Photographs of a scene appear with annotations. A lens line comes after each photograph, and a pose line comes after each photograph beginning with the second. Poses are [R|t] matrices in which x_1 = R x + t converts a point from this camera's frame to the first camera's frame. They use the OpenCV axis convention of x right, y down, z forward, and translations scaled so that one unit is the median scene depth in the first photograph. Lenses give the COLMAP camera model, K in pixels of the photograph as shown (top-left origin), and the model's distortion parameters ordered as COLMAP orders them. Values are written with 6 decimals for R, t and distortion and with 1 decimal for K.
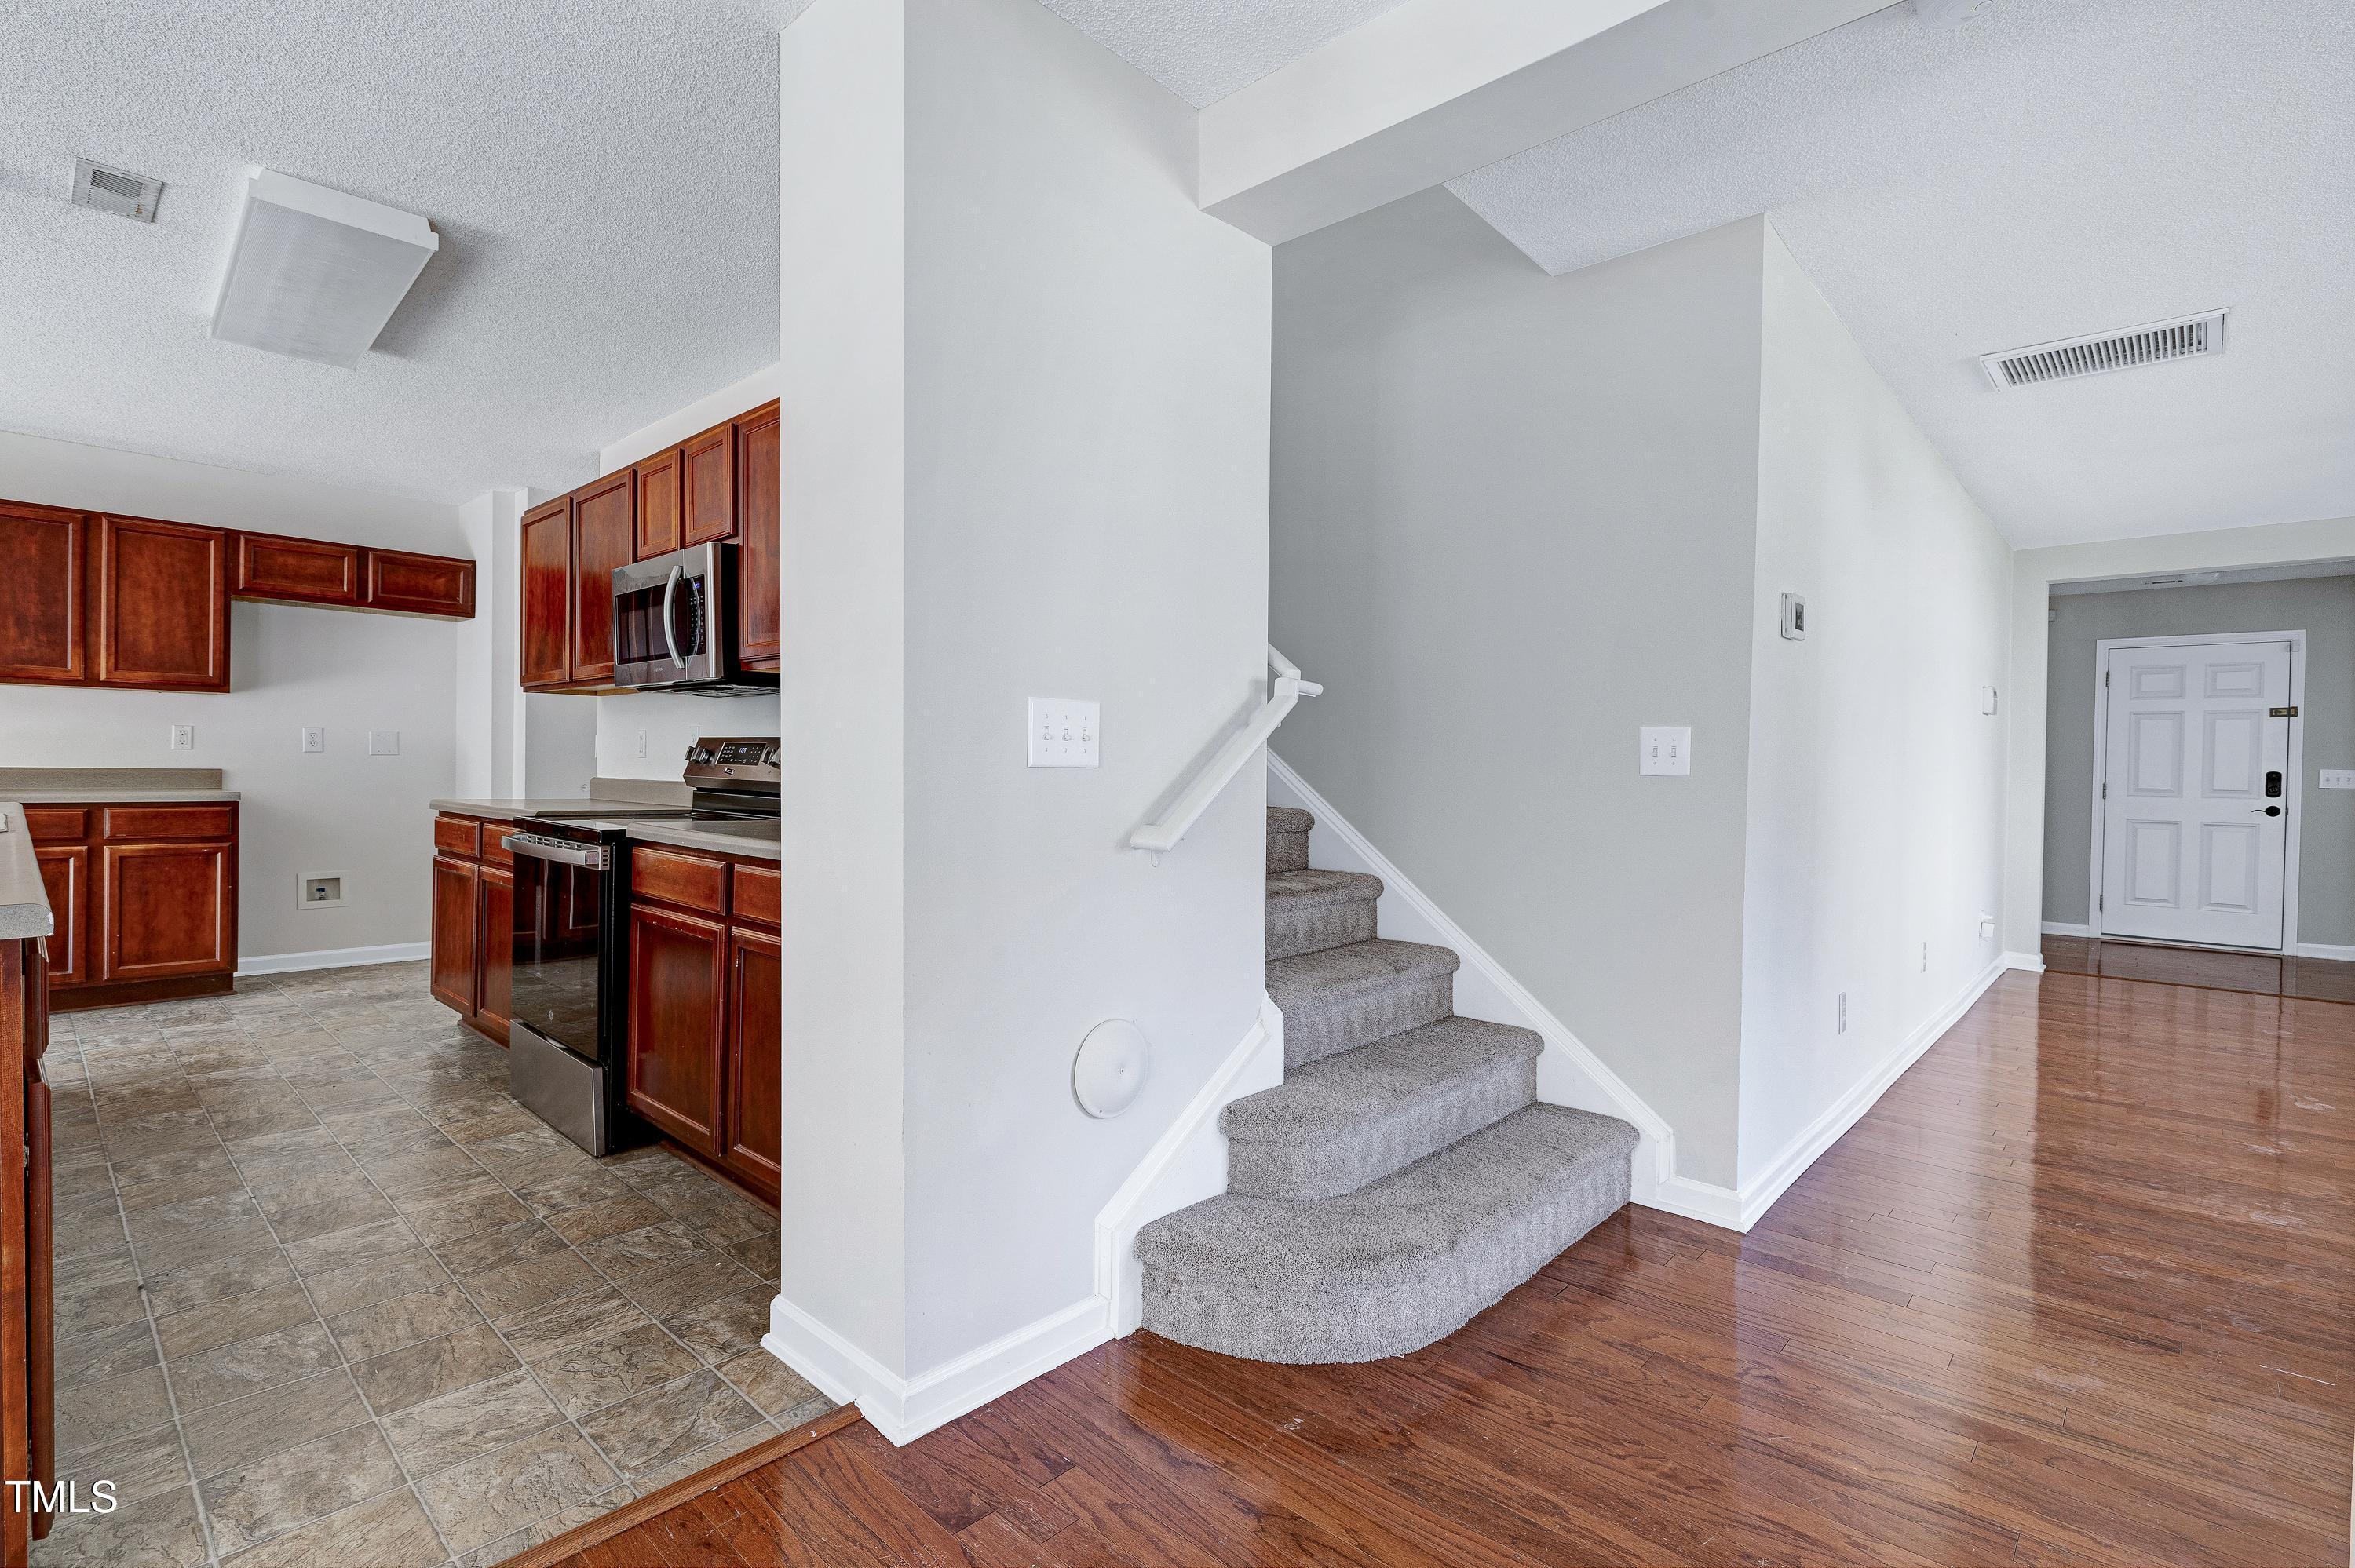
lens RADIAL K [[1120.0, 0, 1171.1], [0, 1120.0, 778.0], [0, 0, 1]] dist [-0.006195, -0.002298]
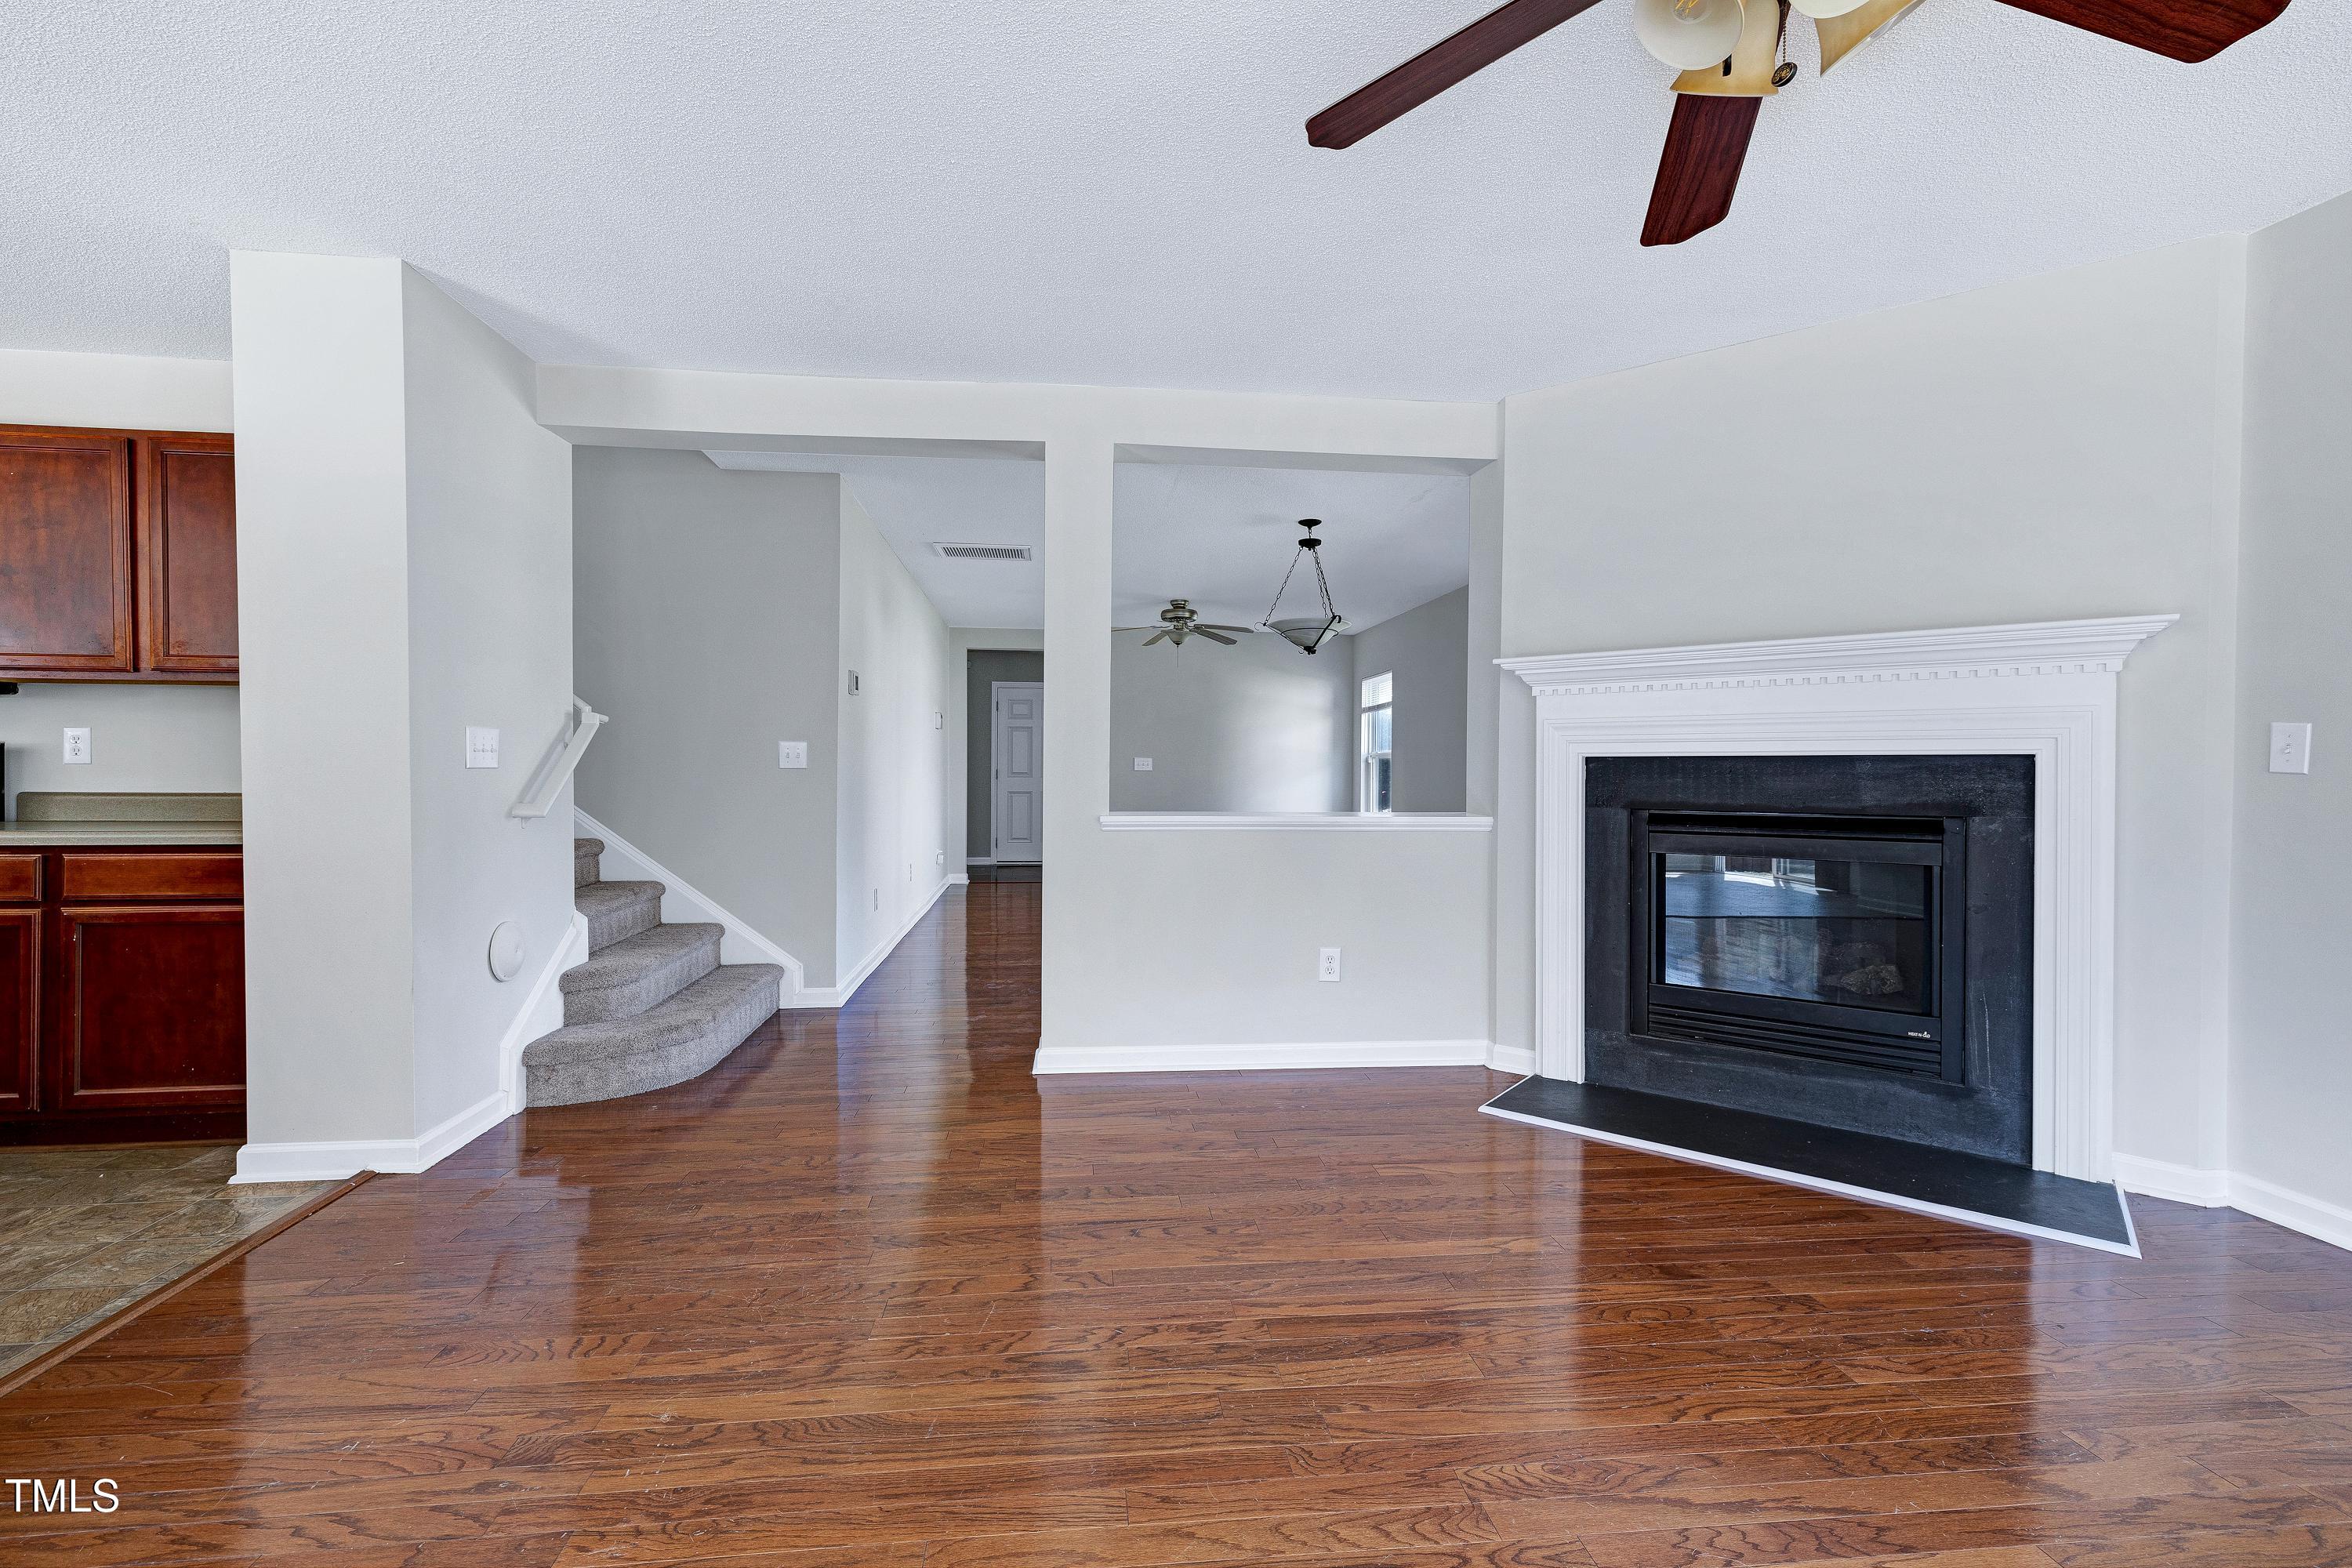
lens RADIAL K [[1018.7, 0, 1183.9], [0, 1018.7, 773.9], [0, 0, 1]] dist [0.004651, 0.000073]
pose [[0.643090, -0.019554, 0.765541, -0.448173], [0.017097, 0.999791, 0.011174, -0.000718], [-0.765600, 0.005903, 0.643290, -0.586811]]
